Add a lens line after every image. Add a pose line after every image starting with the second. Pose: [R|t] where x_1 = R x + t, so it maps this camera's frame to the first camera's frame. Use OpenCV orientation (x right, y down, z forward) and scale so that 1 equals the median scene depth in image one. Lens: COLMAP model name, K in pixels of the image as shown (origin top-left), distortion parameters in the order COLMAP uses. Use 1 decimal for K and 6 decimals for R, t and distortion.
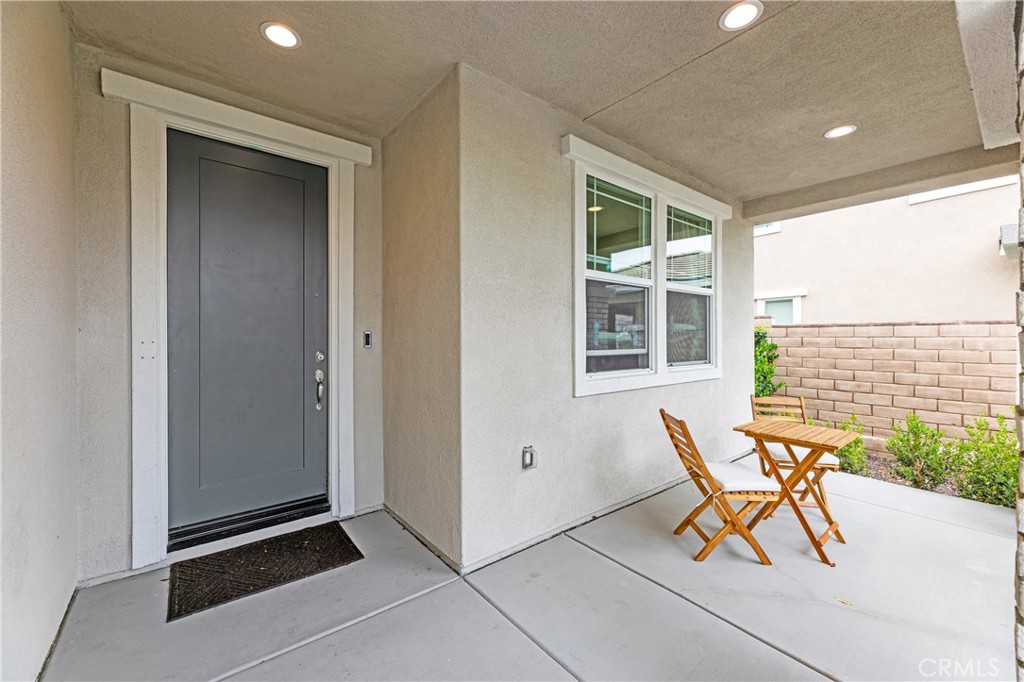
lens RADIAL K [[405.8, 0, 510.1], [0, 405.8, 343.1], [0, 0, 1]] dist [0.001400, 0.000174]
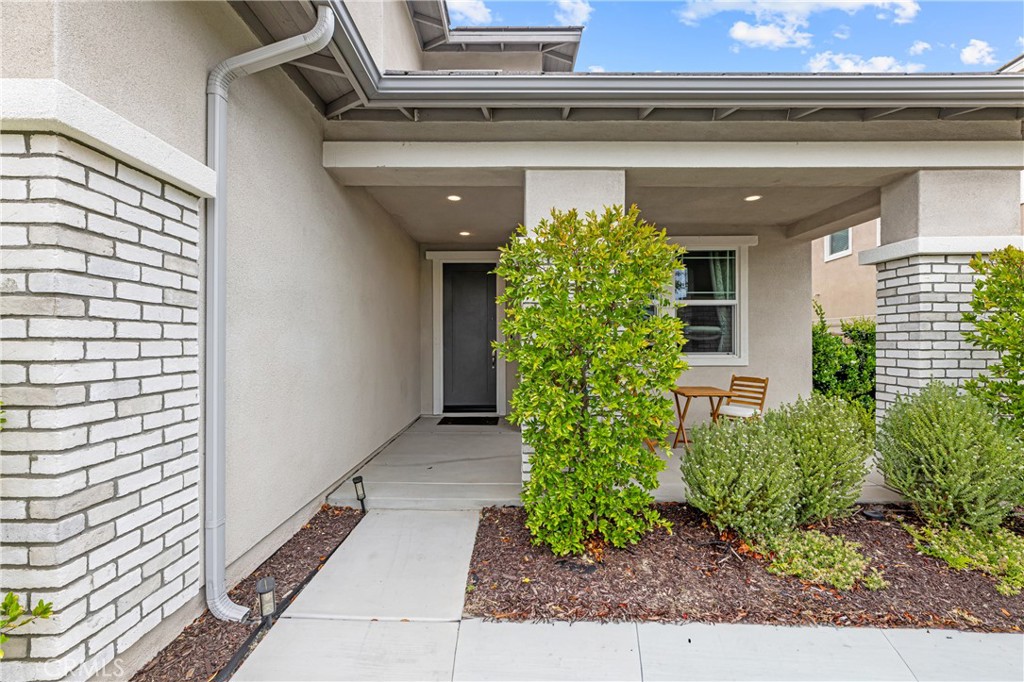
lens RADIAL K [[411.4, 0, 508.7], [0, 411.4, 341.0], [0, 0, 1]] dist [-0.000948, 0.000063]
pose [[0.766480, 0.003646, -0.642258, 1.068020], [-0.005854, 0.999982, -0.001309, 0.012966], [0.642242, 0.004763, 0.766487, -0.717761]]
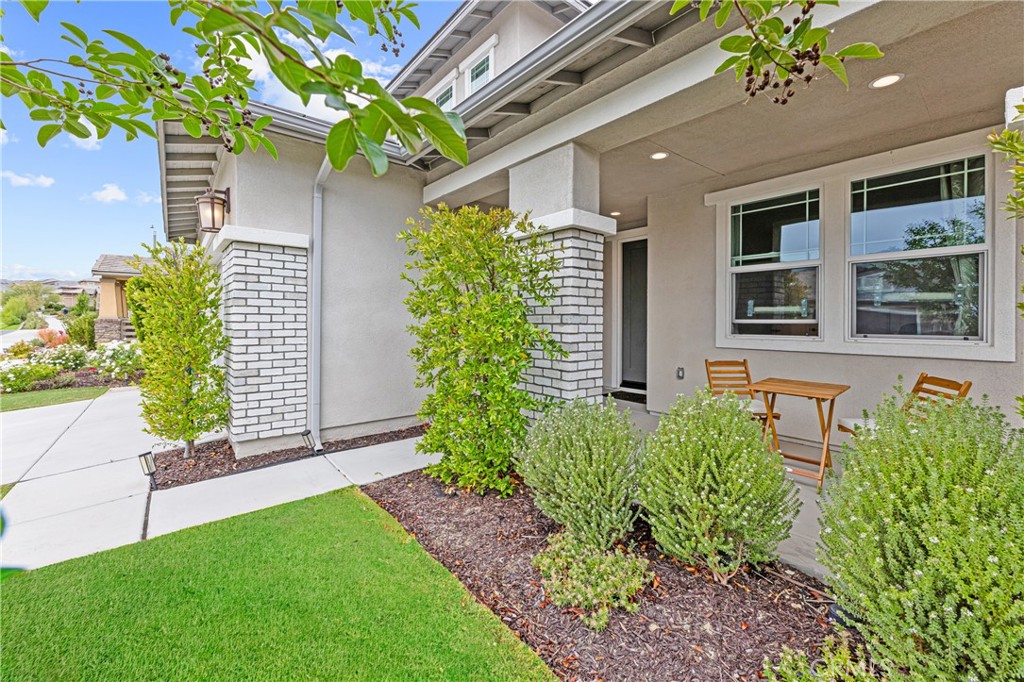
lens RADIAL K [[418.8, 0, 514.9], [0, 418.8, 319.7], [0, 0, 1]] dist [-0.000127, -0.000233]
pose [[0.014542, 0.006359, -0.999874, 1.700340], [-0.008661, 0.999943, 0.006233, 0.015701], [0.999857, 0.008569, 0.014596, 0.143827]]
